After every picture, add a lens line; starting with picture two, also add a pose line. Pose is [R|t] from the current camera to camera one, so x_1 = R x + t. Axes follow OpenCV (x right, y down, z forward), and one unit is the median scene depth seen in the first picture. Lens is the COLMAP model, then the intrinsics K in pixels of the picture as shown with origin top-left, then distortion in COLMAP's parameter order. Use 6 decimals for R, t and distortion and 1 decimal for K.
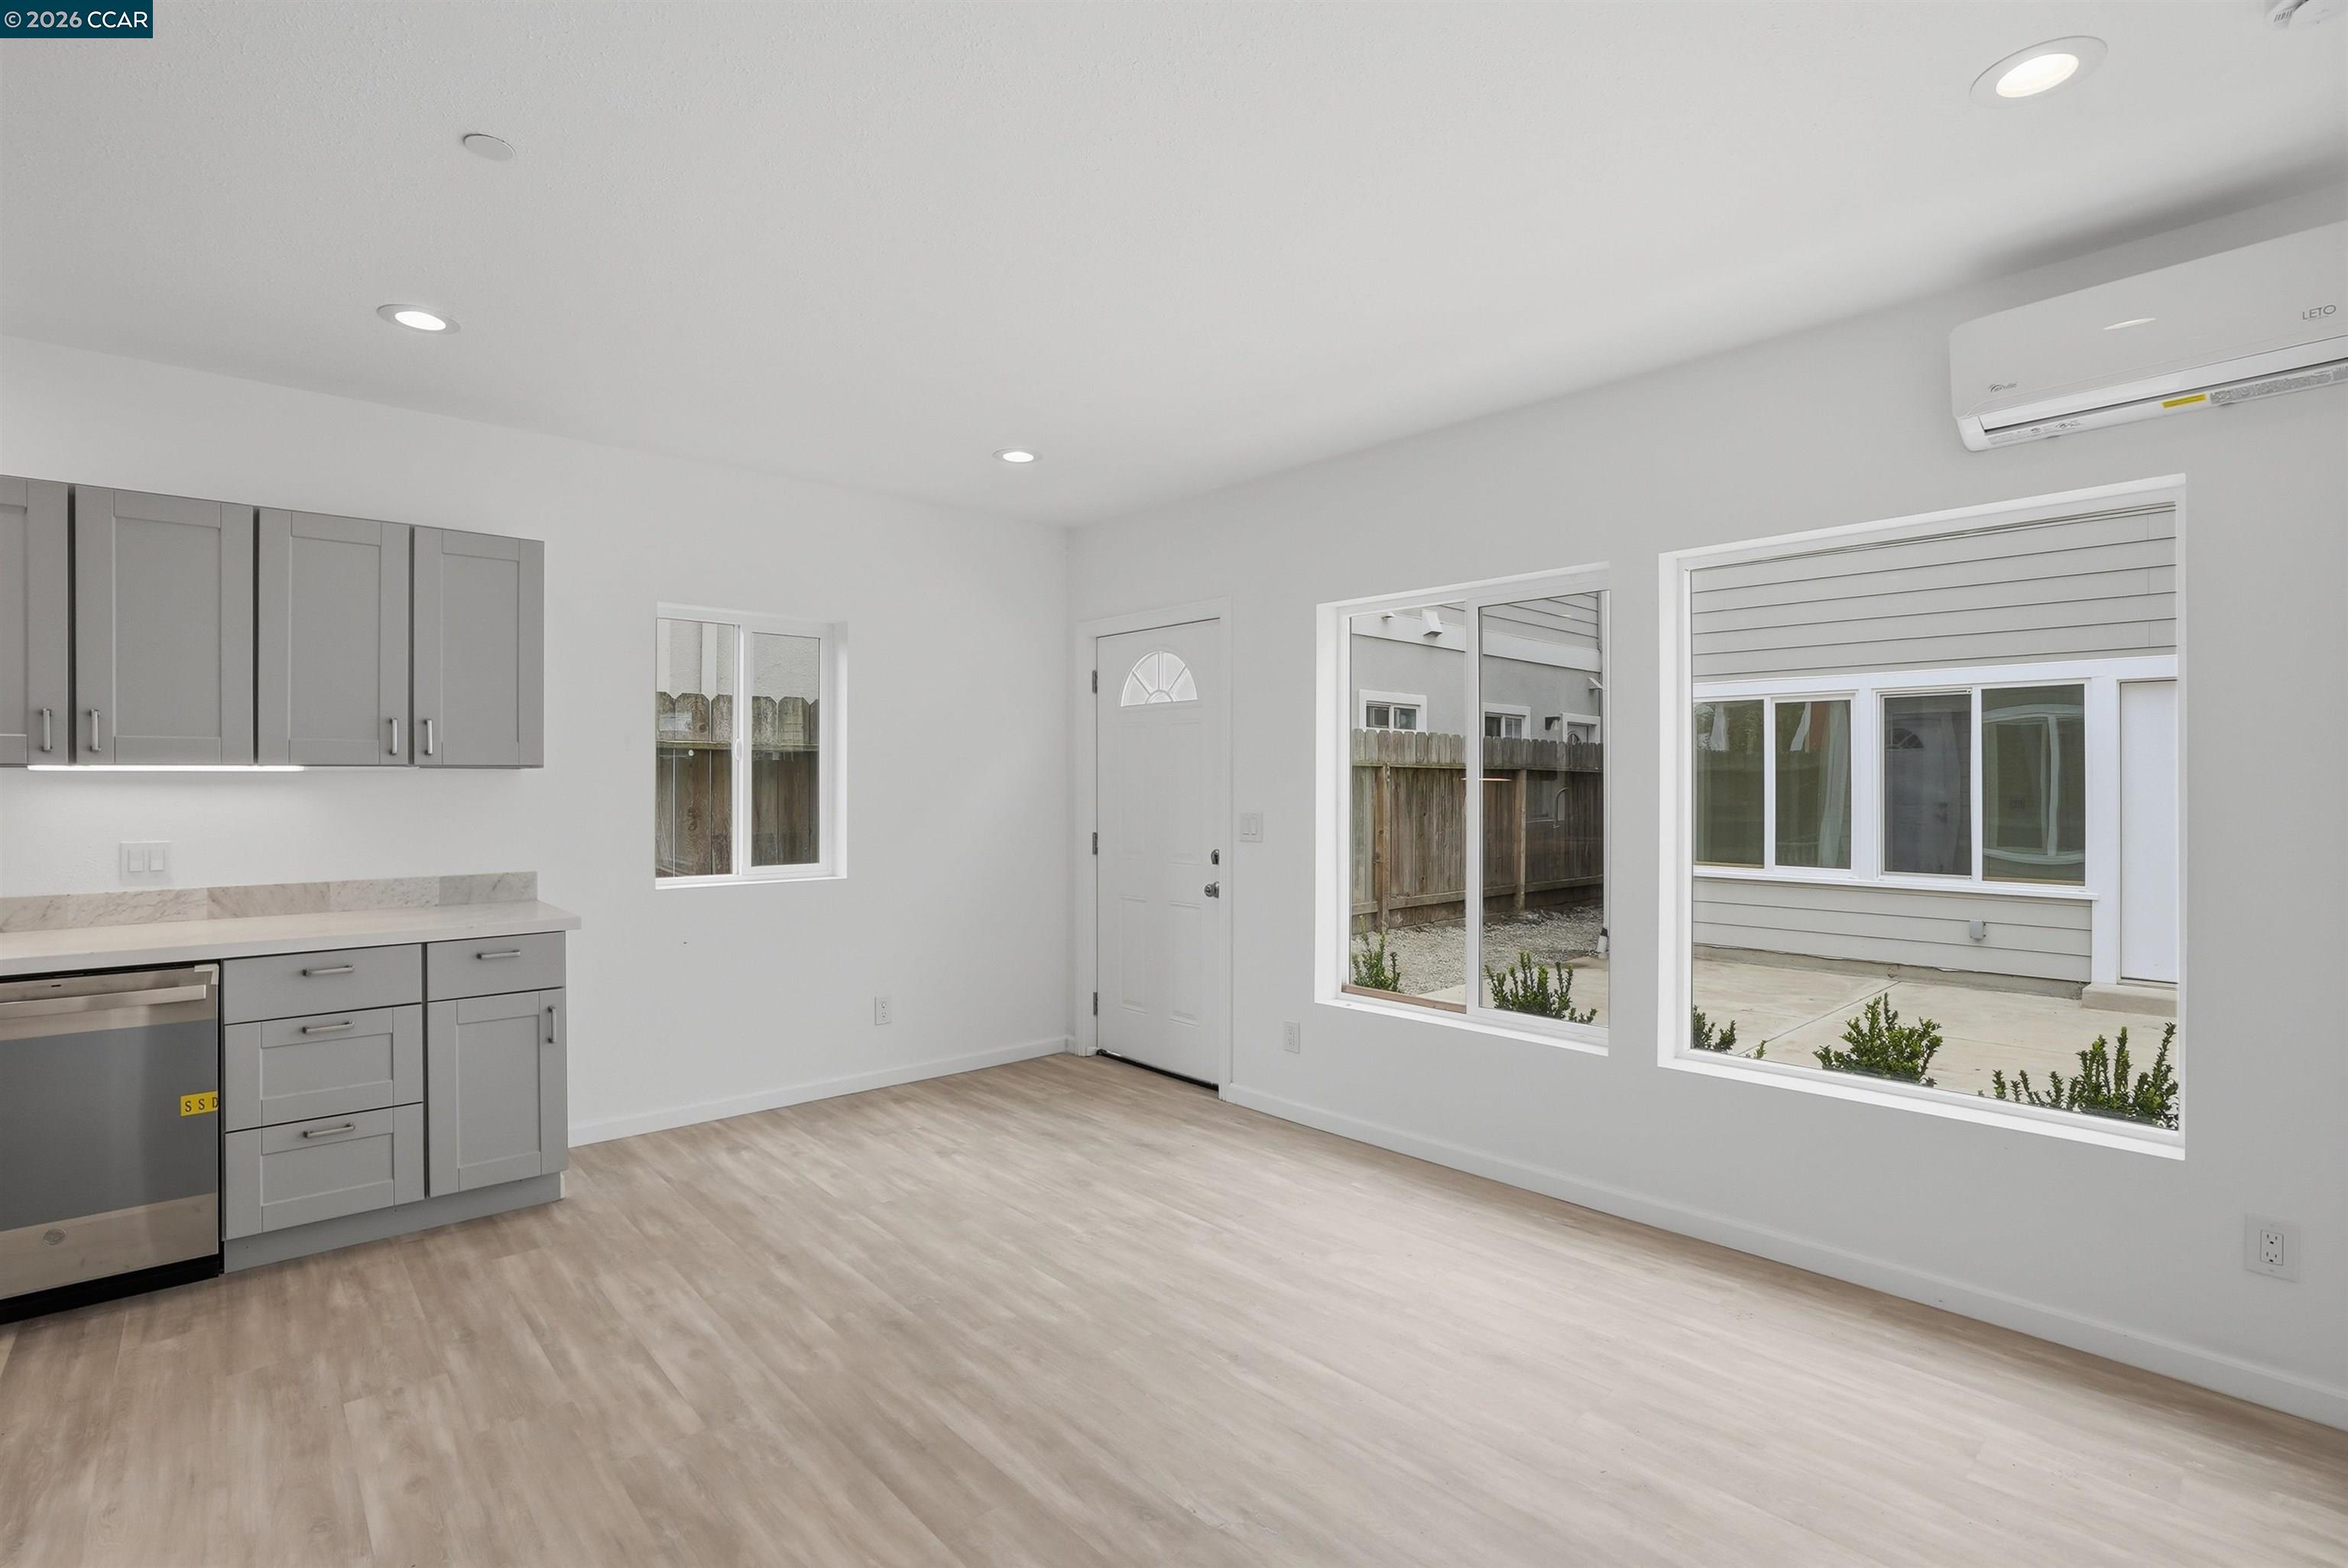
lens RADIAL K [[1070.9, 0, 1174.0], [0, 1070.9, 784.0], [0, 0, 1]] dist [-0.067944, 0.019581]
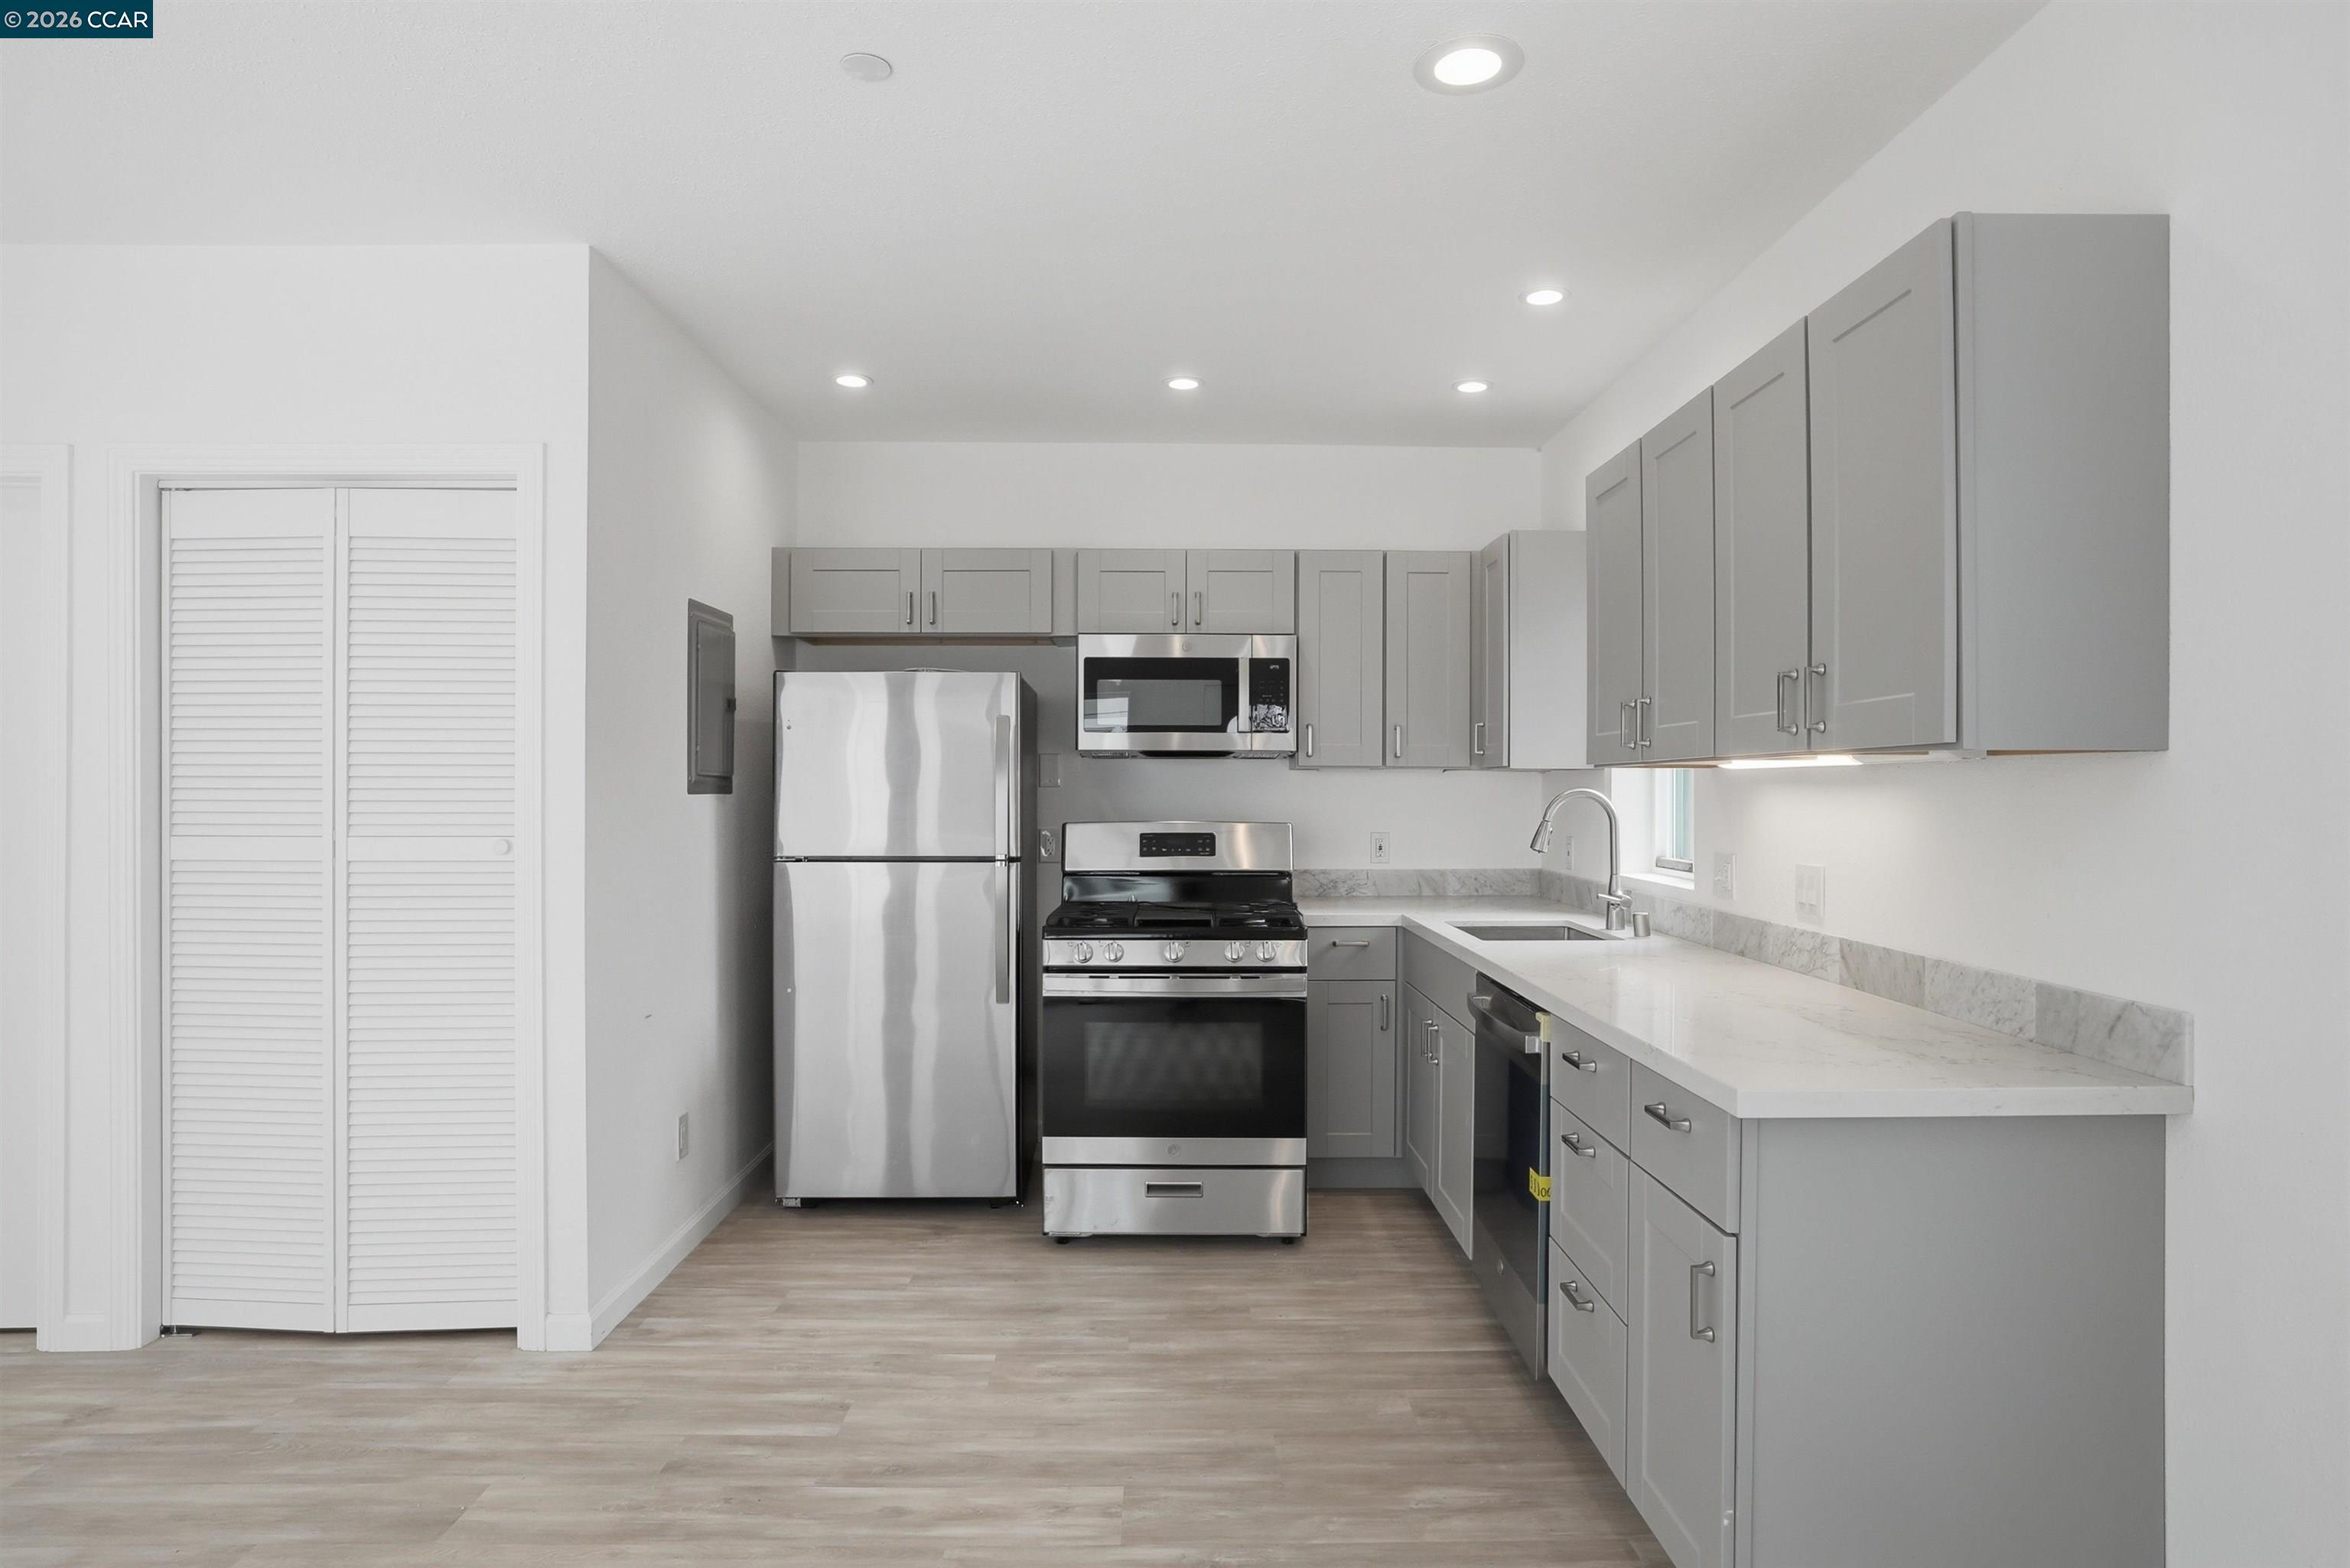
lens RADIAL K [[1280.2, 0, 1167.6], [0, 1280.2, 787.7], [0, 0, 1]] dist [-0.061565, 0.036808]
pose [[-0.662767, 0.000834, -0.748826, -0.020110], [-0.003612, 0.999984, 0.004311, -0.000971], [0.748817, 0.005562, -0.662753, 1.455504]]
